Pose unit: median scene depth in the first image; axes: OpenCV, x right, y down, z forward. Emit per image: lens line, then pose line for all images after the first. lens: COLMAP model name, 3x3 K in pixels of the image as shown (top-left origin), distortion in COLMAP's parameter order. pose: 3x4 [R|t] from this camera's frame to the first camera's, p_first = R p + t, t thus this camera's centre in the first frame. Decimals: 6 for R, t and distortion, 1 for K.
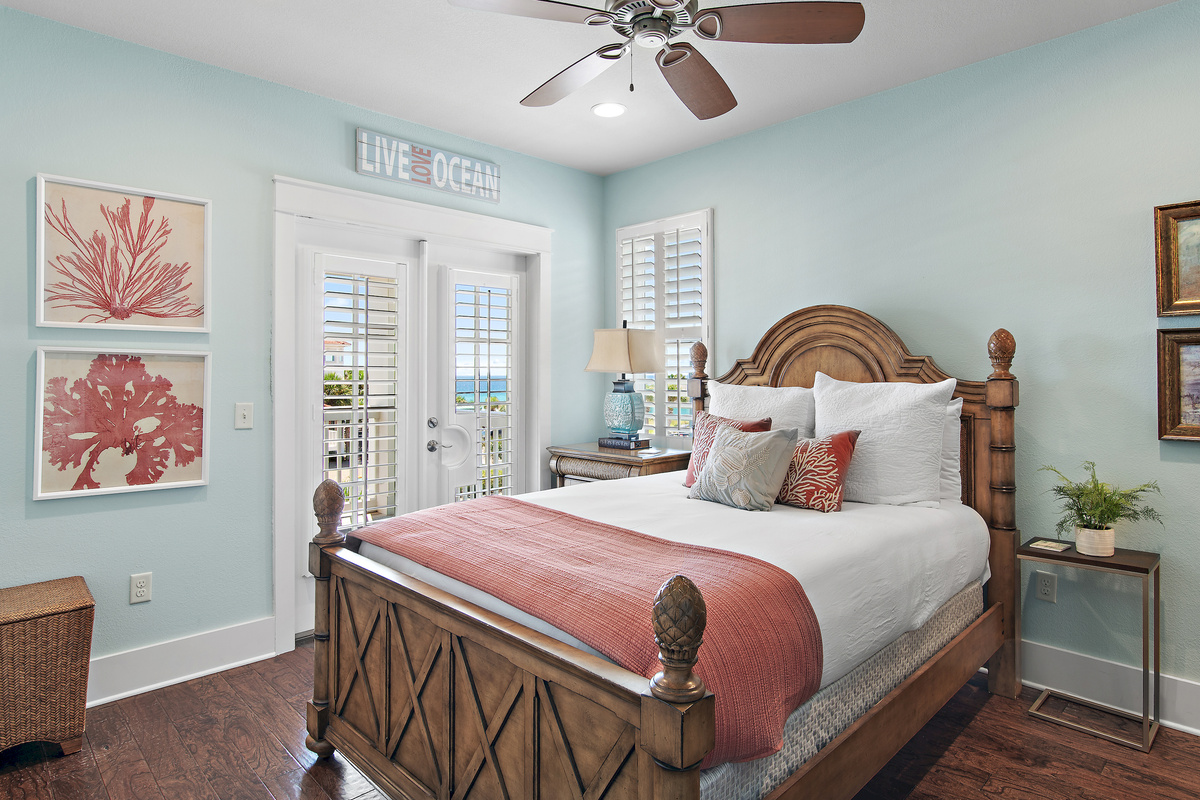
lens RADIAL K [[672.7, 0, 600.4], [0, 672.7, 366.4], [0, 0, 1]] dist [-0.002763, -0.000787]
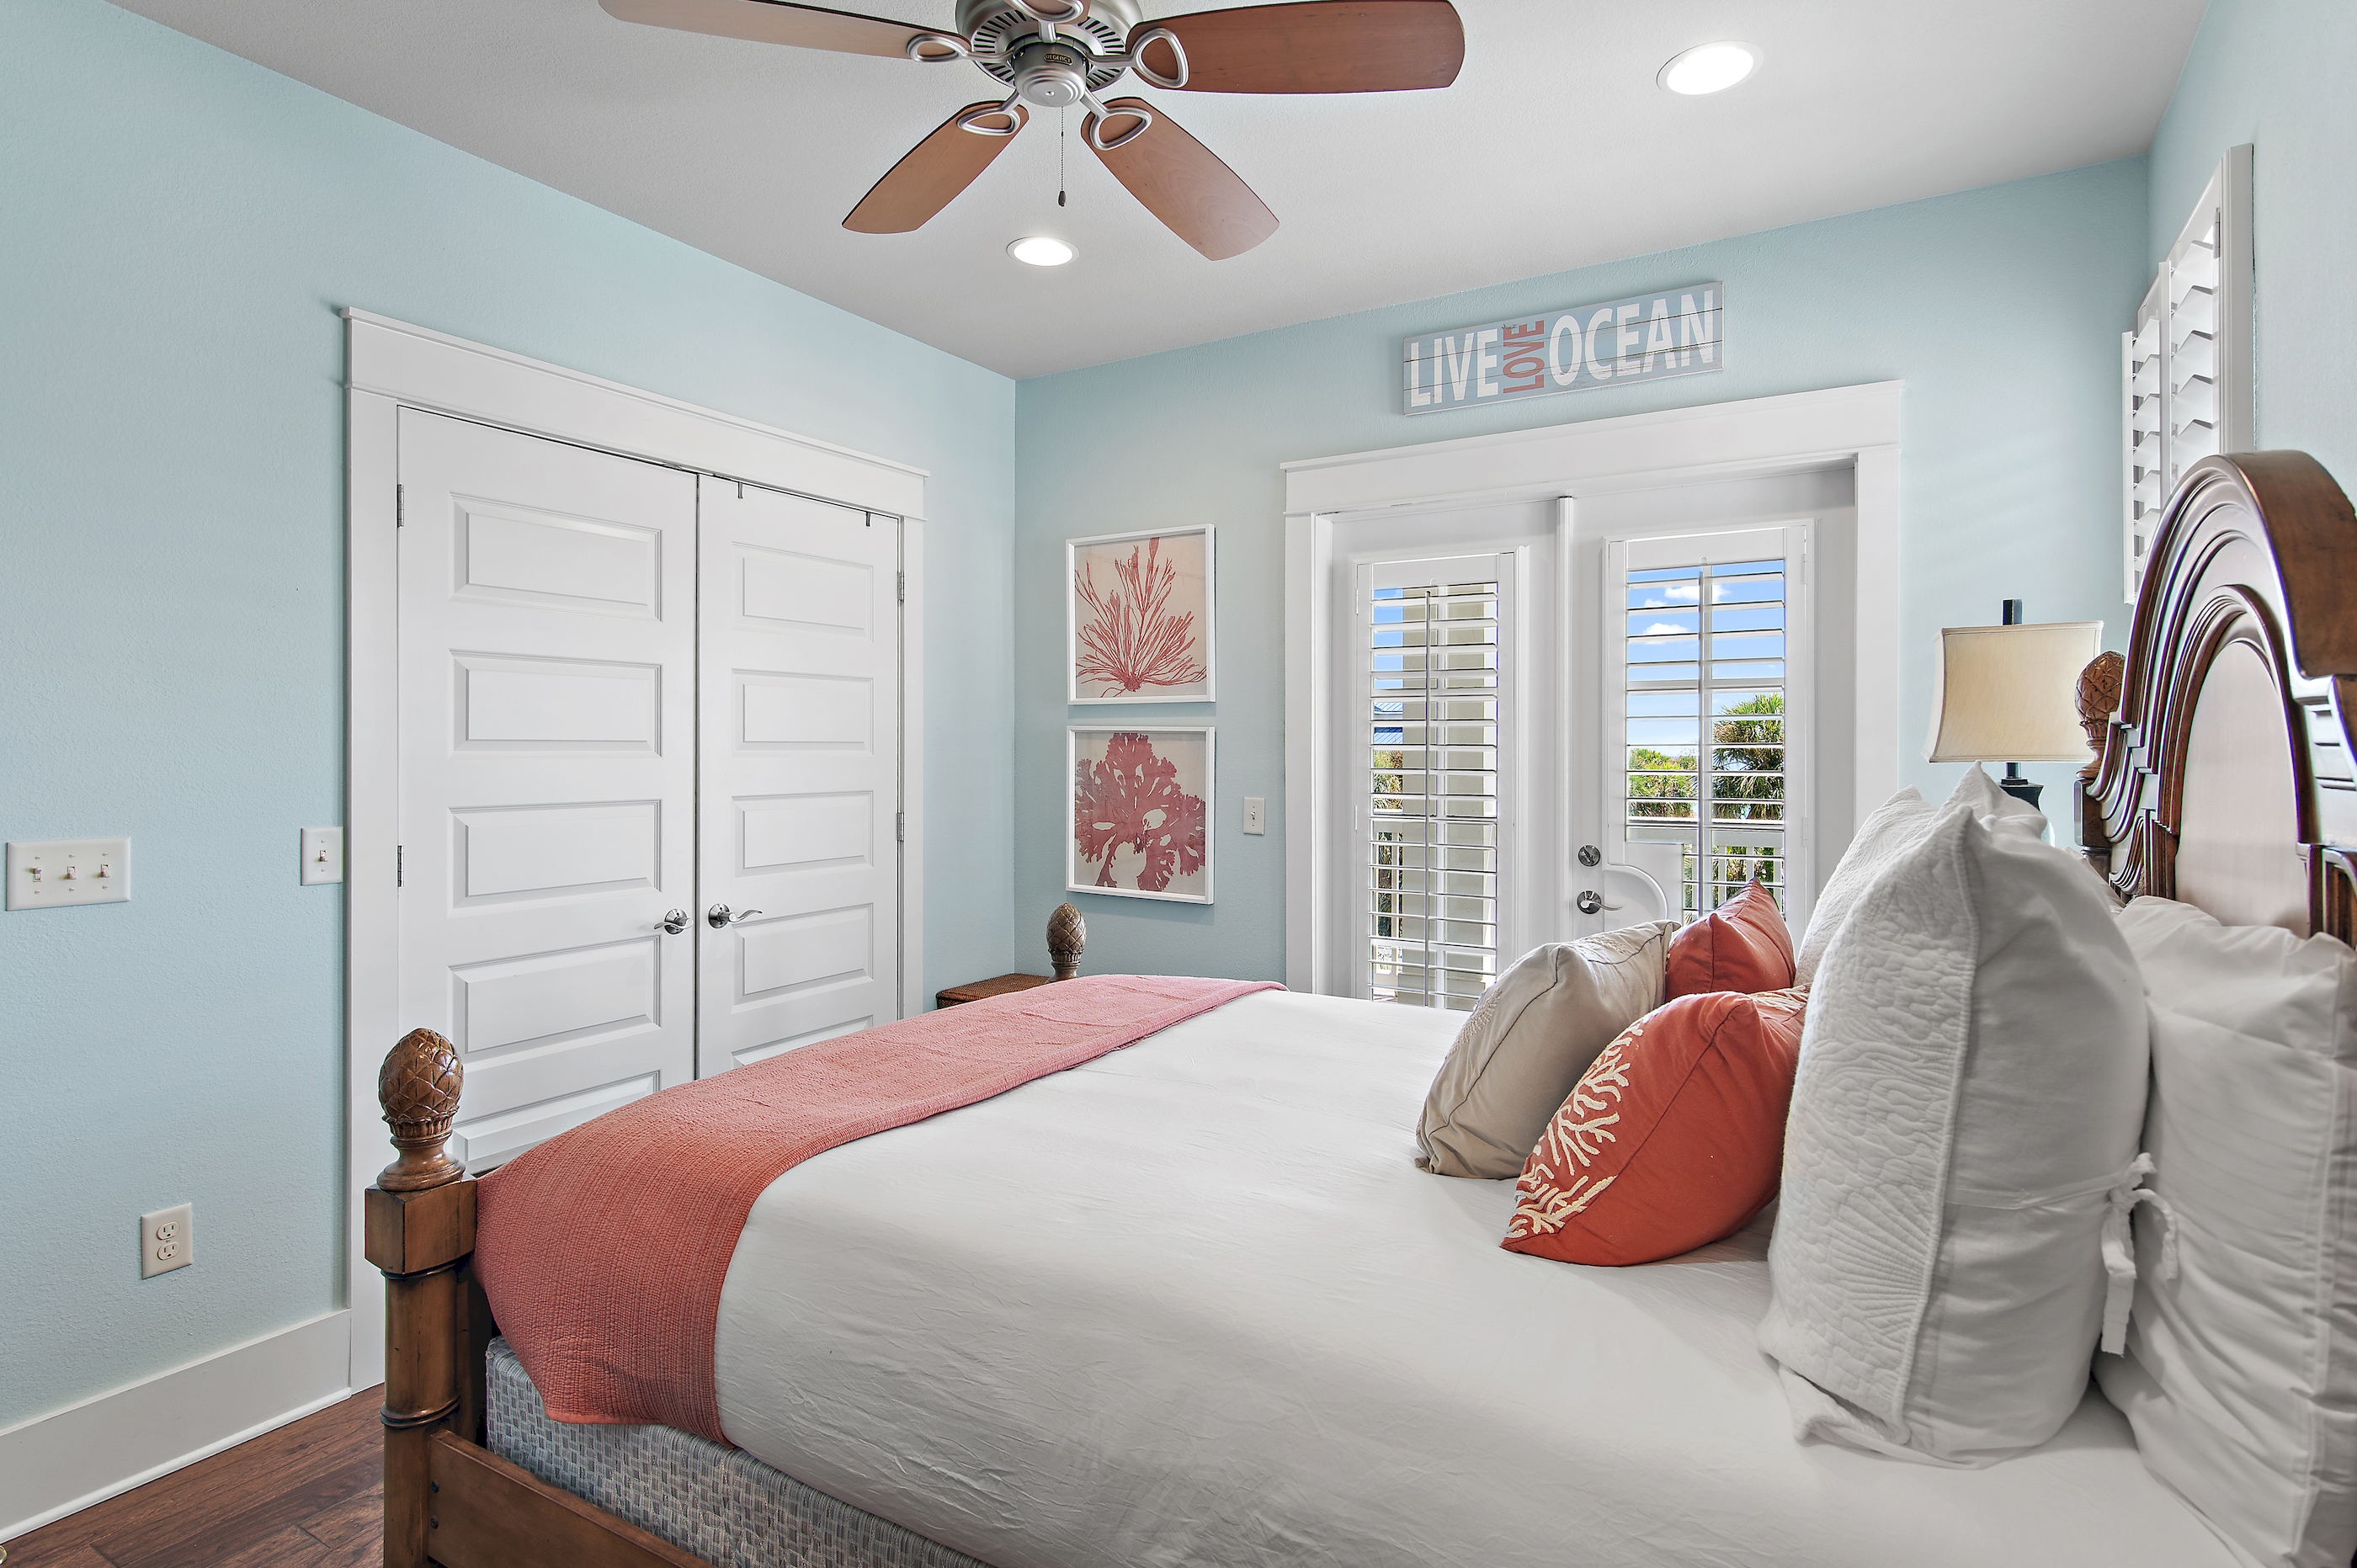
lens RADIAL K [[1196.0, 0, 1180.8], [0, 1196.0, 750.6], [0, 0, 1]] dist [0.000608, -0.000072]
pose [[0.252240, 0.001494, -0.967663, 0.722119], [0.007564, 0.999965, 0.003515, -0.000315], [0.967635, -0.008206, 0.252220, 0.652848]]
